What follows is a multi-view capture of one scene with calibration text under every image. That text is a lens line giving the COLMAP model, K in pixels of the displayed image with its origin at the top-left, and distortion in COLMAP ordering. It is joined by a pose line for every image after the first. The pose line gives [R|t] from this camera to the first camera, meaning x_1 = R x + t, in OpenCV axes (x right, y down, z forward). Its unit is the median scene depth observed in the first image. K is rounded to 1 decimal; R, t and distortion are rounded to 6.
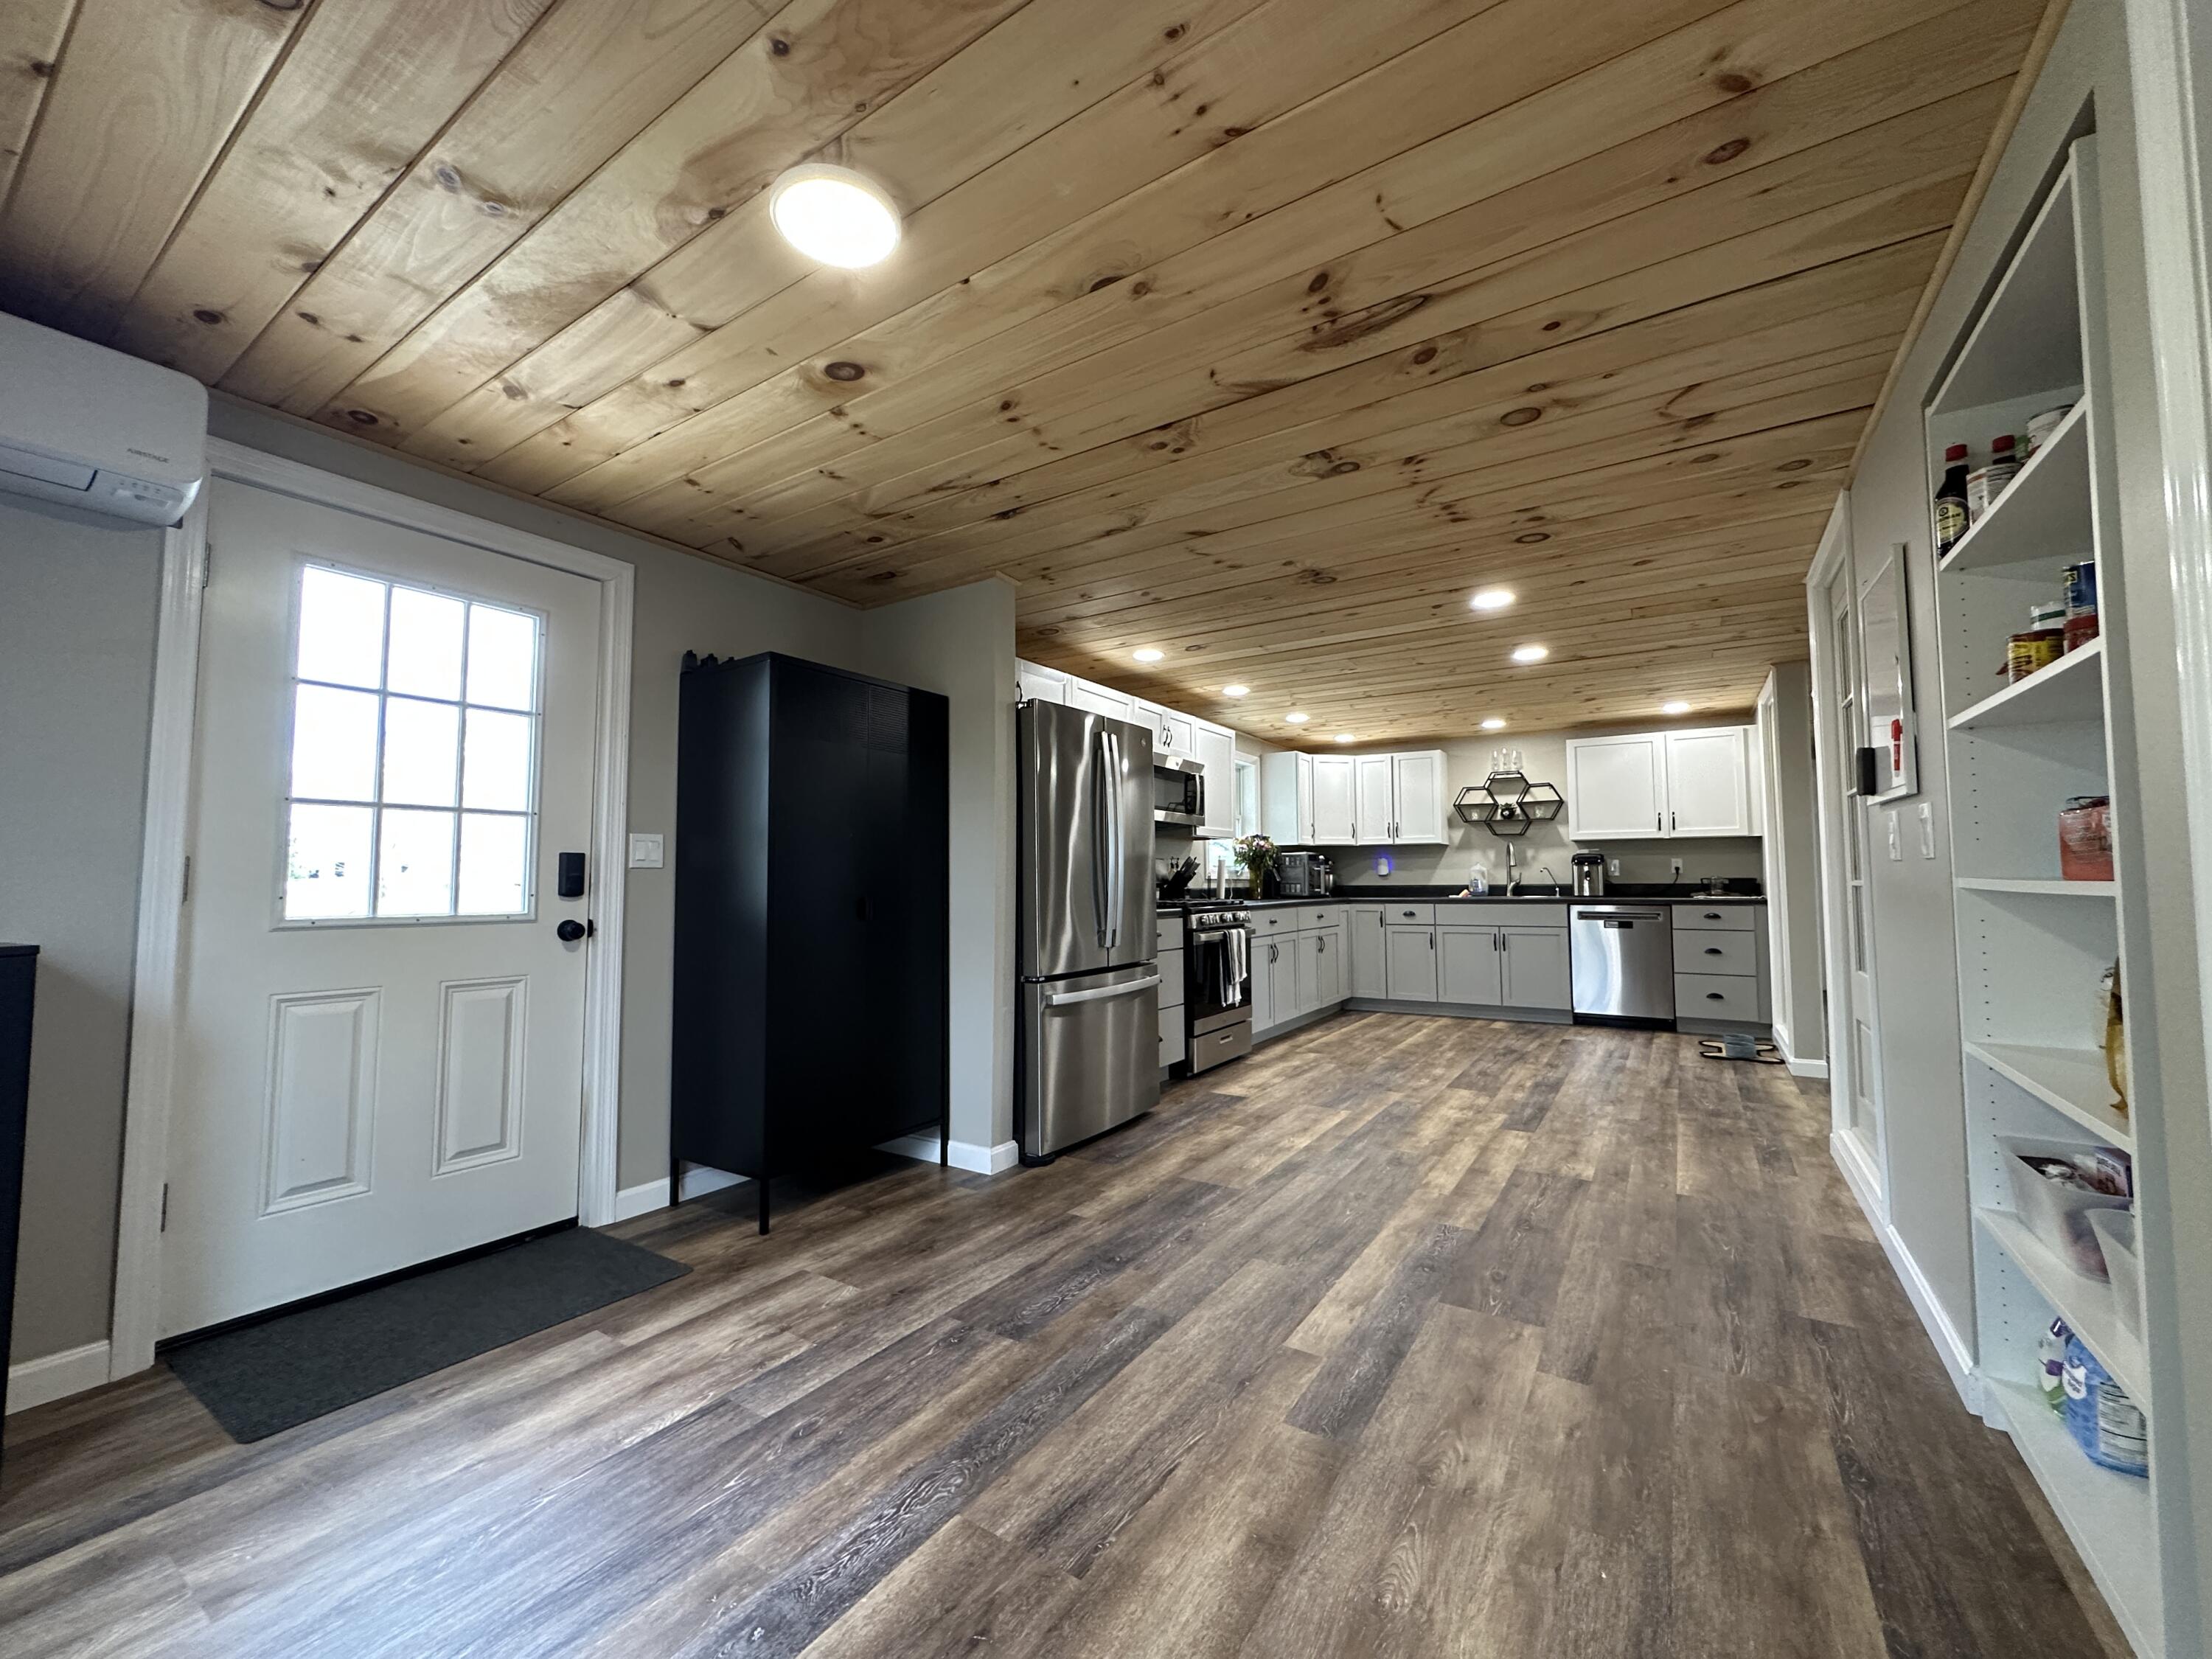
lens RADIAL K [[880.2, 0, 1107.3], [0, 880.2, 826.9], [0, 0, 1]] dist [-0.003153, 0.000739]
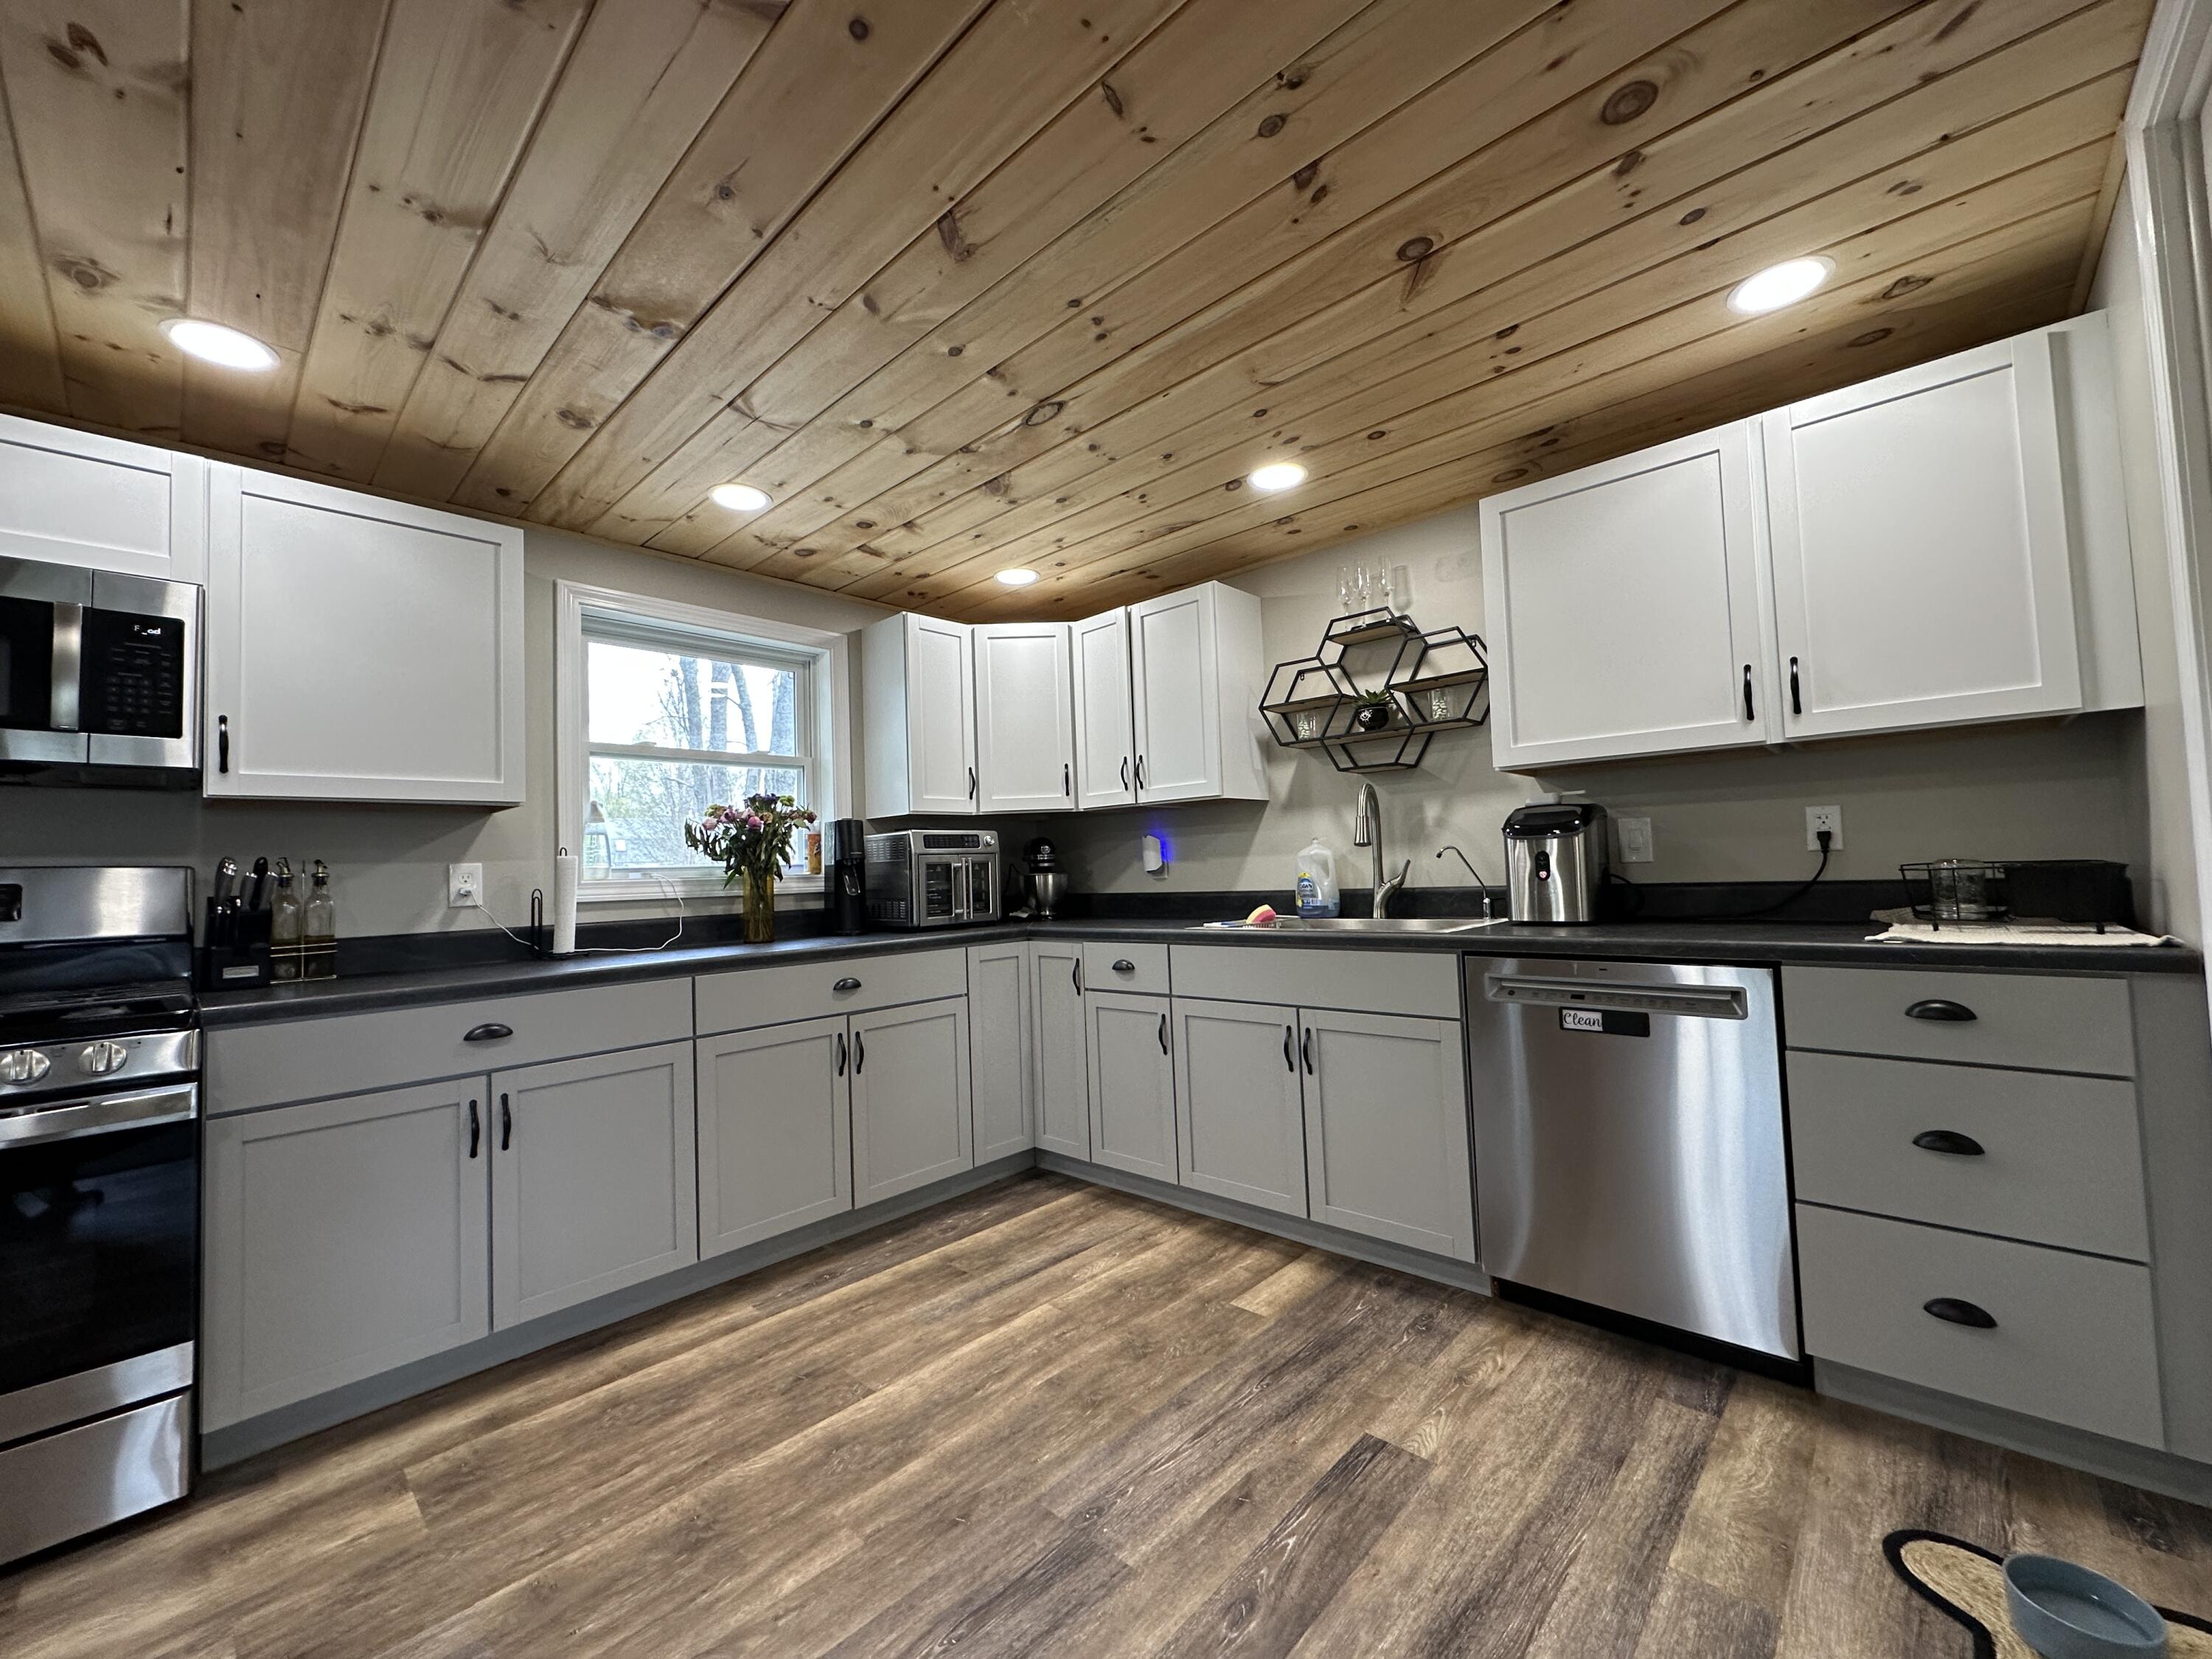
lens RADIAL K [[880.2, 0, 1107.4], [0, 880.2, 826.1], [0, 0, 1]] dist [-0.003153, 0.000739]
pose [[0.983190, -0.040386, -0.178060, 0.952901], [0.043368, 0.998976, 0.012883, 0.059721], [0.177358, -0.020389, 0.983935, 1.350703]]
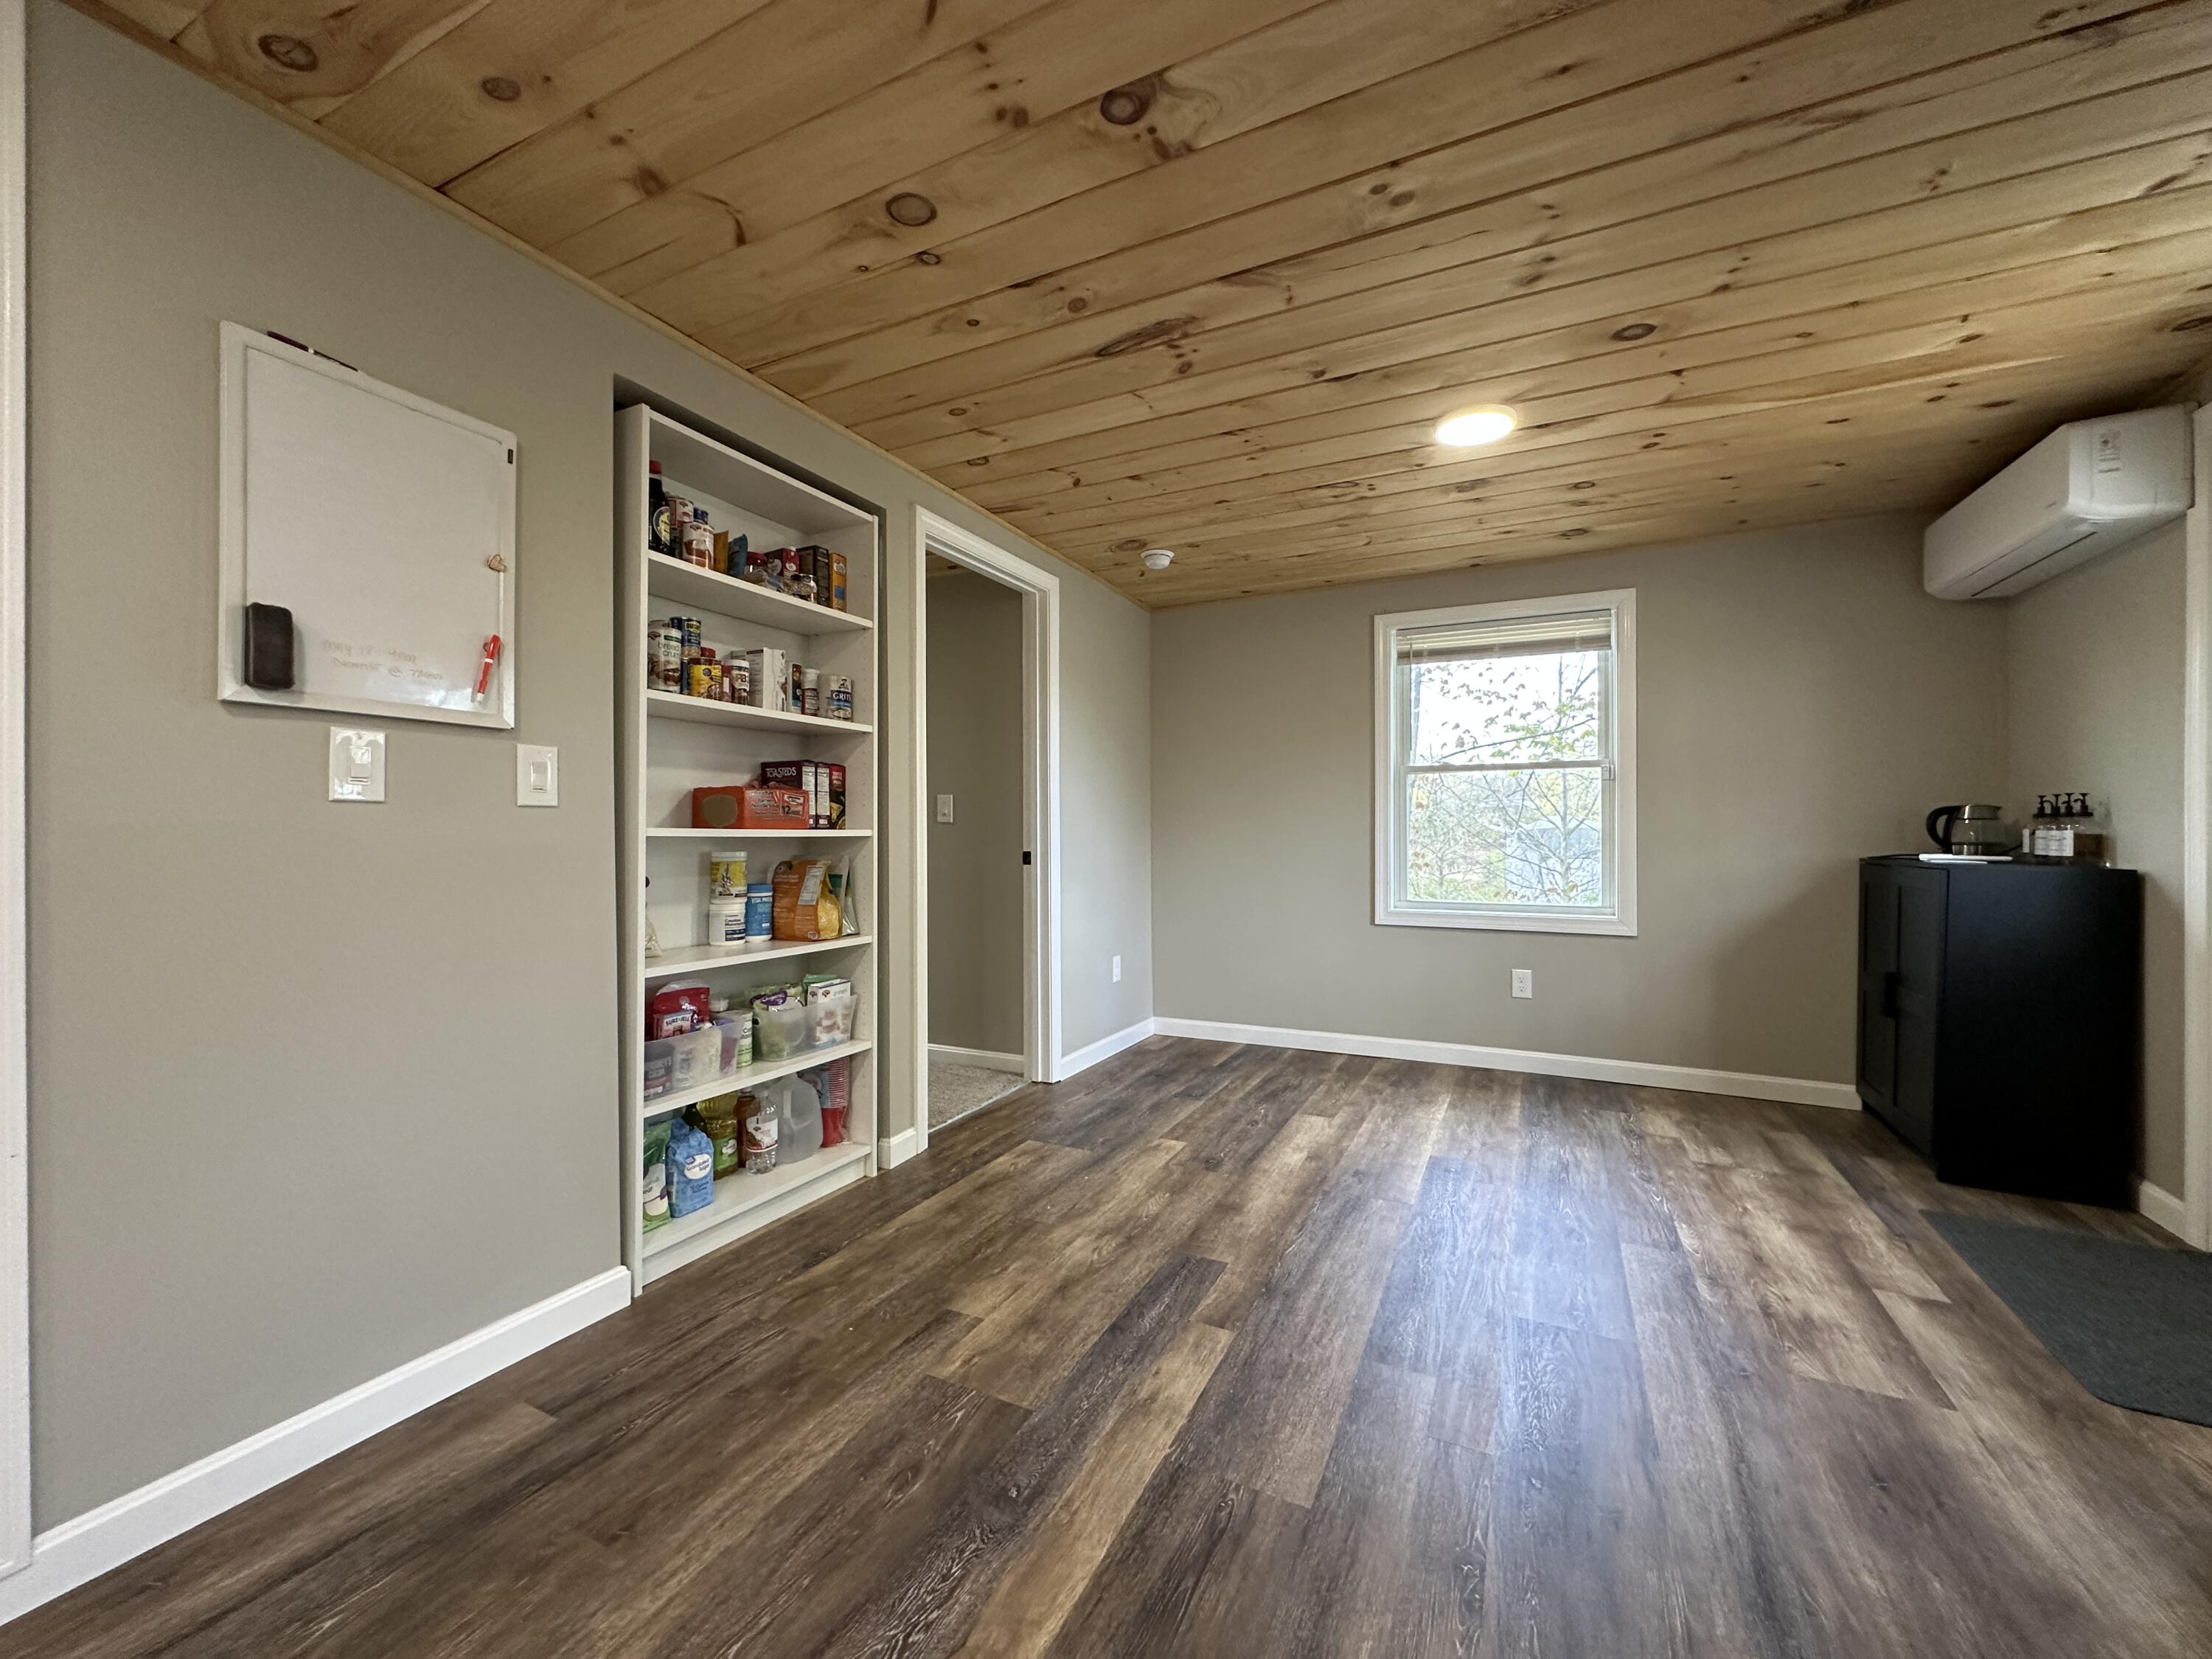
lens RADIAL K [[880.2, 0, 1108.4], [0, 880.2, 827.3], [0, 0, 1]] dist [-0.003153, 0.000739]
pose [[-0.993031, 0.003520, -0.117797, 0.294212], [0.010747, 0.998094, -0.060771, 0.078093], [0.117359, -0.061614, -0.991176, 1.291843]]
